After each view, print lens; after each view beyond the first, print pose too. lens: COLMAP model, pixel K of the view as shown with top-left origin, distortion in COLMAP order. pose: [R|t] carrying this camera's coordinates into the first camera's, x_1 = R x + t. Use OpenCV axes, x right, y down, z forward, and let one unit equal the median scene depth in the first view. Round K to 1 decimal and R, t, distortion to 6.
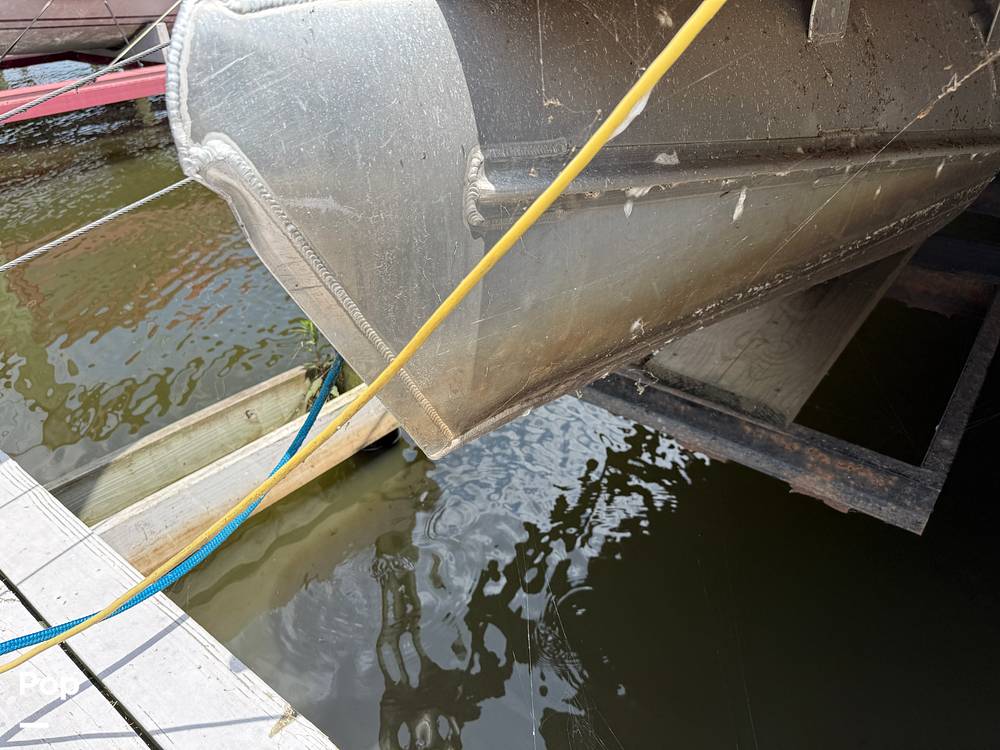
lens RADIAL K [[703.3, 0, 505.4], [0, 703.3, 367.3], [0, 0, 1]] dist [0.030348, -0.047540]
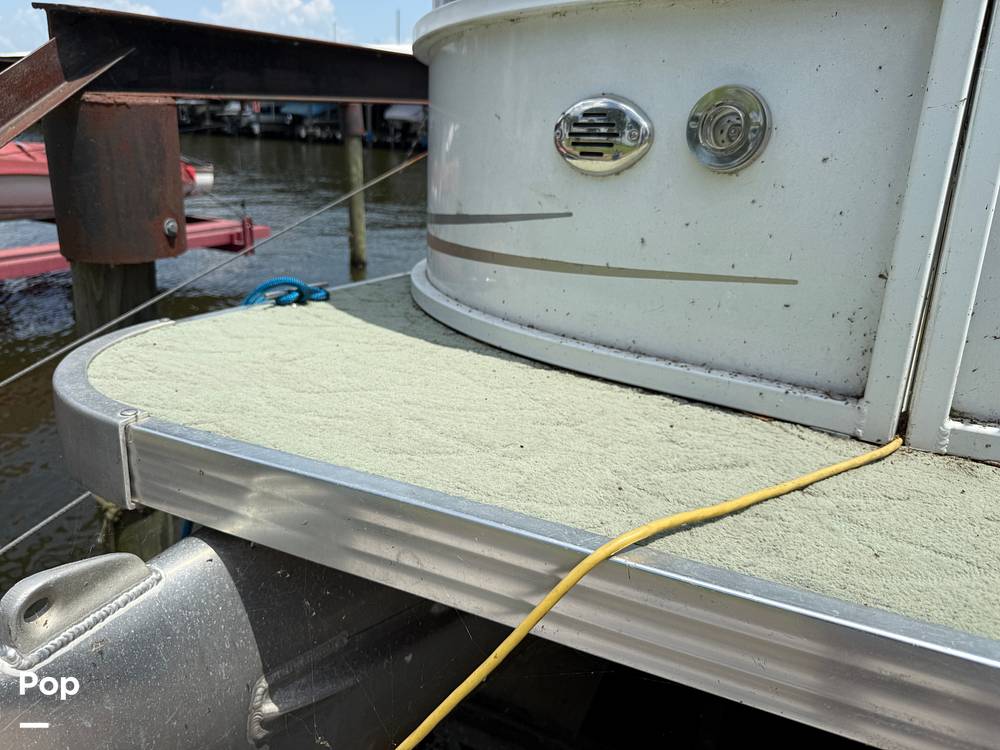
lens RADIAL K [[703.3, 0, 496.5], [0, 703.3, 379.9], [0, 0, 1]] dist [0.030348, -0.047540]
pose [[0.970348, -0.001139, 0.241708, 0.024820], [0.049052, 0.980109, -0.192304, -0.267750], [-0.236681, 0.198458, 0.951103, -0.116698]]
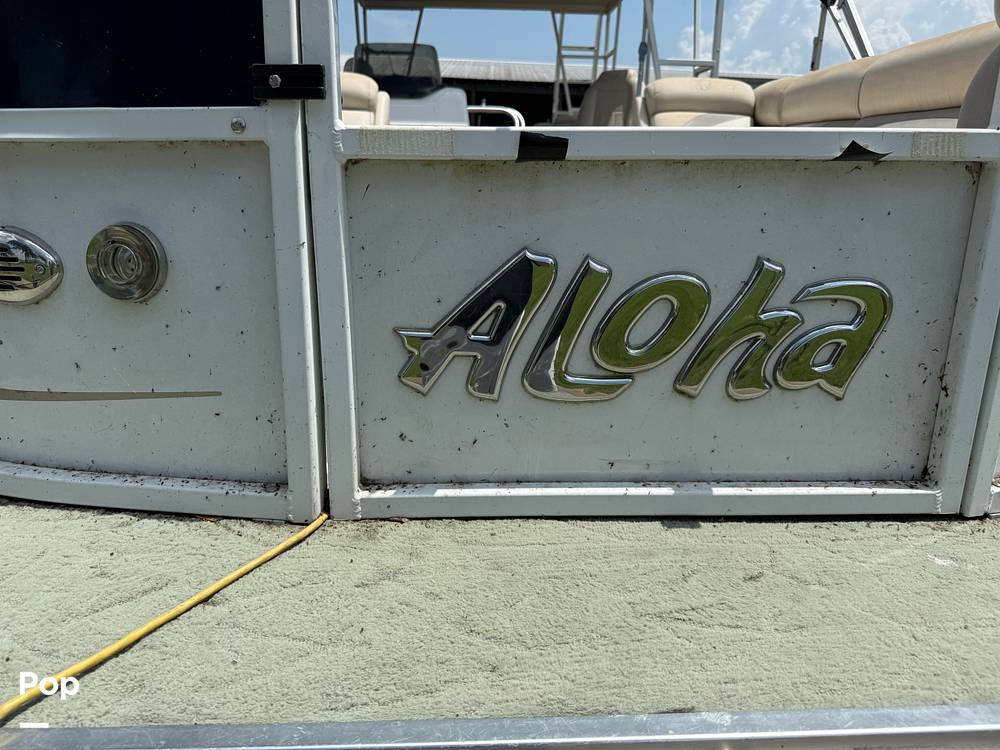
lens RADIAL K [[703.3, 0, 490.8], [0, 703.3, 373.5], [0, 0, 1]] dist [0.030348, -0.047540]
pose [[0.755364, -0.142714, 0.639577, 0.189299], [0.287543, 0.949203, -0.127795, -0.311673], [-0.588850, 0.280438, 0.758030, -0.288667]]
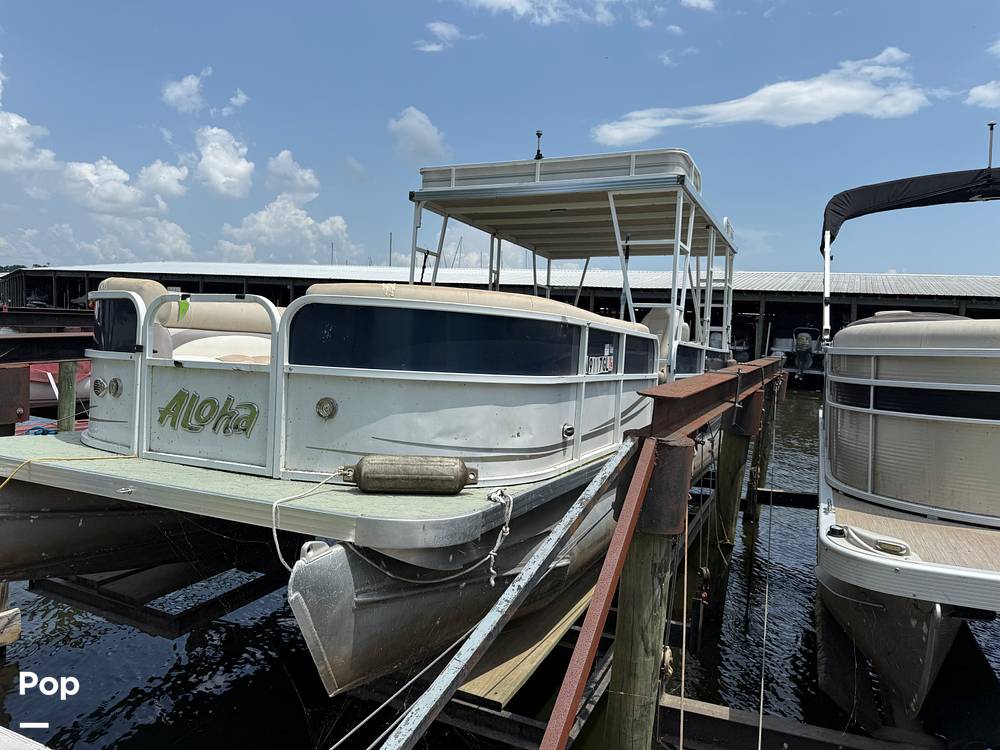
lens RADIAL K [[703.3, 0, 507.9], [0, 703.3, 370.3], [0, 0, 1]] dist [0.030348, -0.047540]
pose [[0.964199, 0.073624, 0.254755, 1.120106], [0.053929, 0.886167, -0.460216, 0.673825], [-0.259638, 0.457479, 0.850471, -2.336875]]
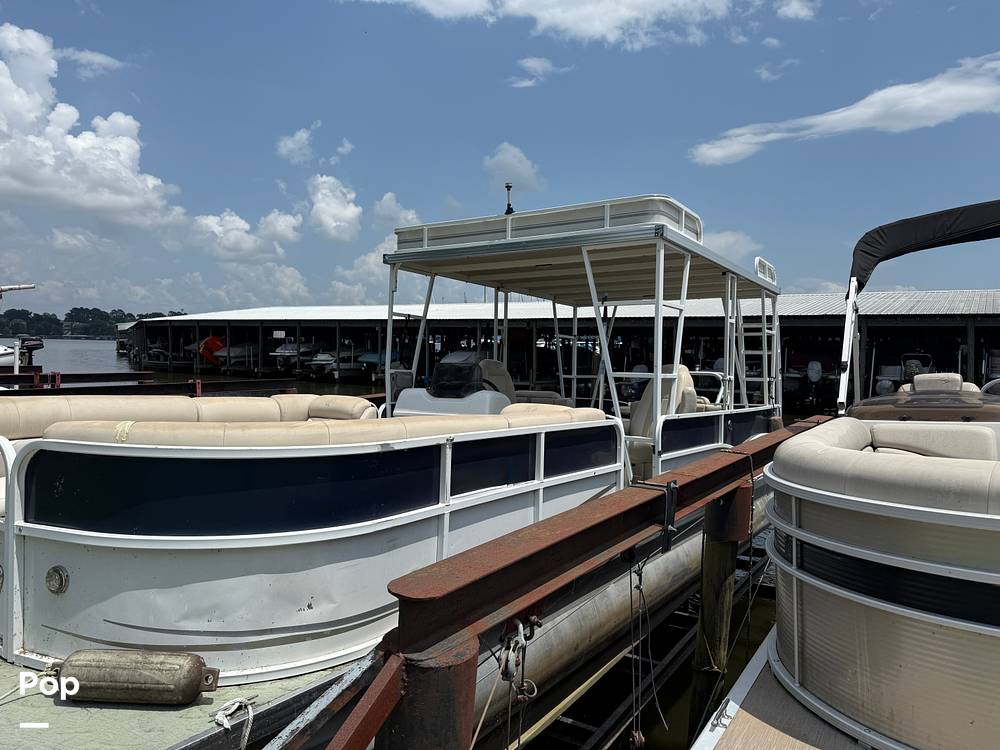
lens RADIAL K [[703.3, 0, 505.8], [0, 703.3, 373.6], [0, 0, 1]] dist [0.030348, -0.047540]
pose [[0.992988, 0.053953, 0.105183, 2.090916], [0.005279, 0.868648, -0.495401, 0.151904], [-0.118095, 0.492483, 0.862273, -2.193063]]
